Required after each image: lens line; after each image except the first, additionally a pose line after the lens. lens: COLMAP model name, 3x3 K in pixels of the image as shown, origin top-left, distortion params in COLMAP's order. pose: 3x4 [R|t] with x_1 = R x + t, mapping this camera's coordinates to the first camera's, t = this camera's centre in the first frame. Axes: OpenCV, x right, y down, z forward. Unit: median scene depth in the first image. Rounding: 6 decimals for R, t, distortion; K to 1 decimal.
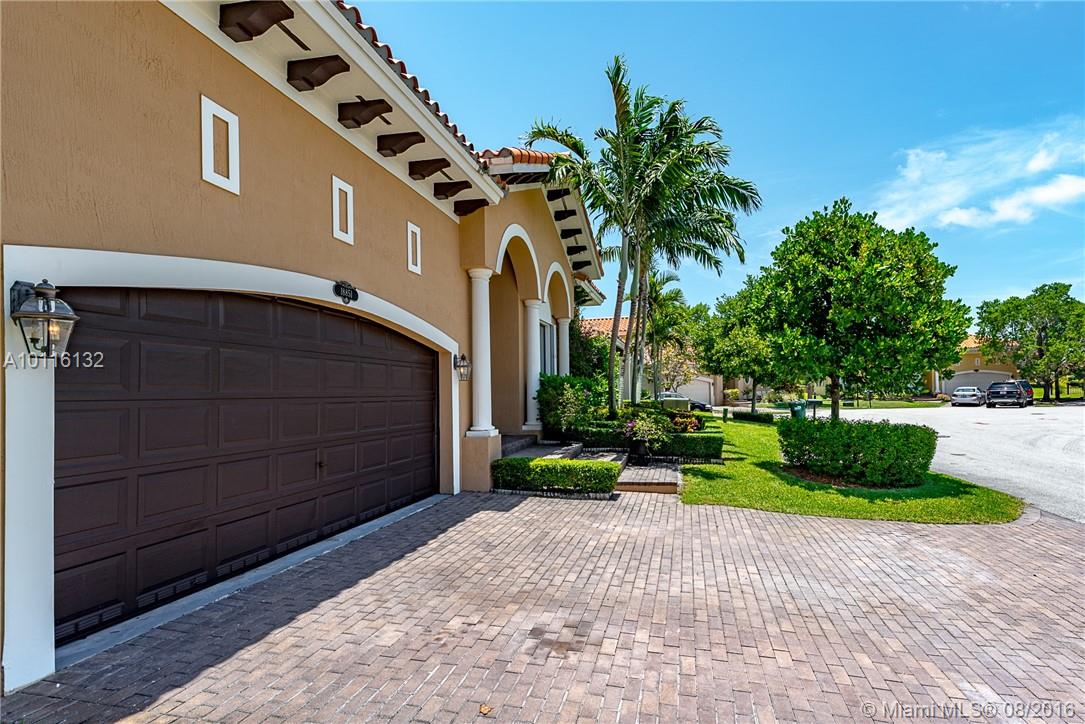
lens RADIAL K [[512.5, 0, 543.0], [0, 512.5, 385.0], [0, 0, 1]] dist [0.002703, -0.000312]
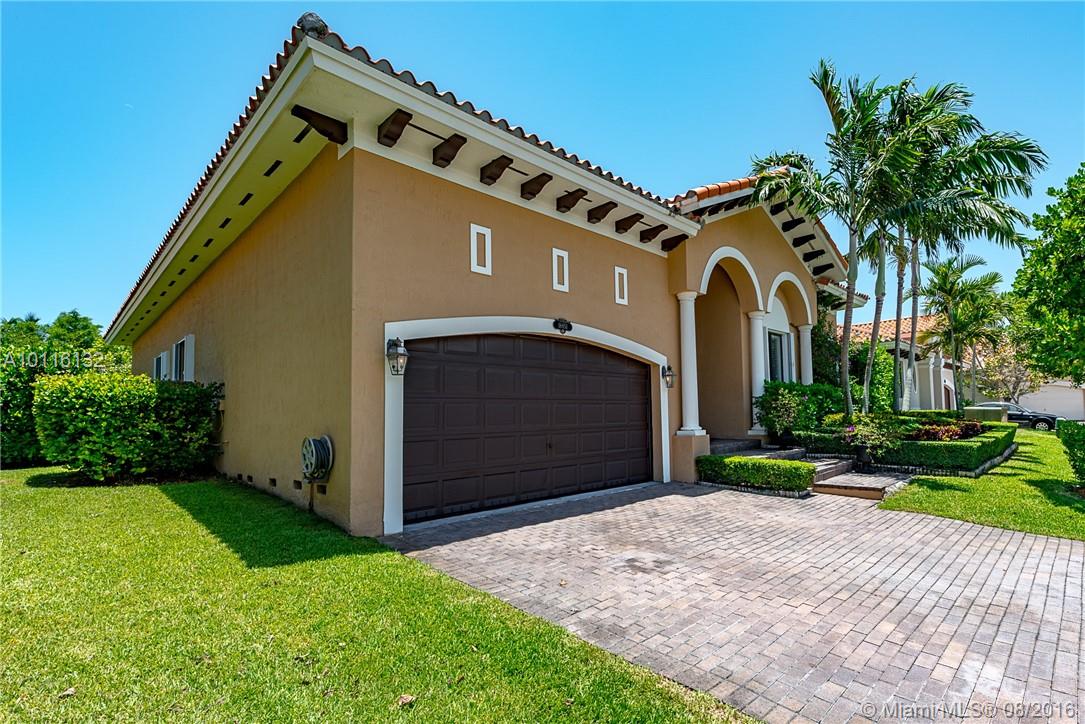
lens RADIAL K [[509.3, 0, 542.2], [0, 509.3, 385.2], [0, 0, 1]] dist [0.020832, -0.028102]
pose [[0.794681, -0.032814, -0.606139, 0.355146], [0.006263, 0.998928, -0.045867, 0.041989], [0.606994, 0.032653, 0.794035, -0.135103]]
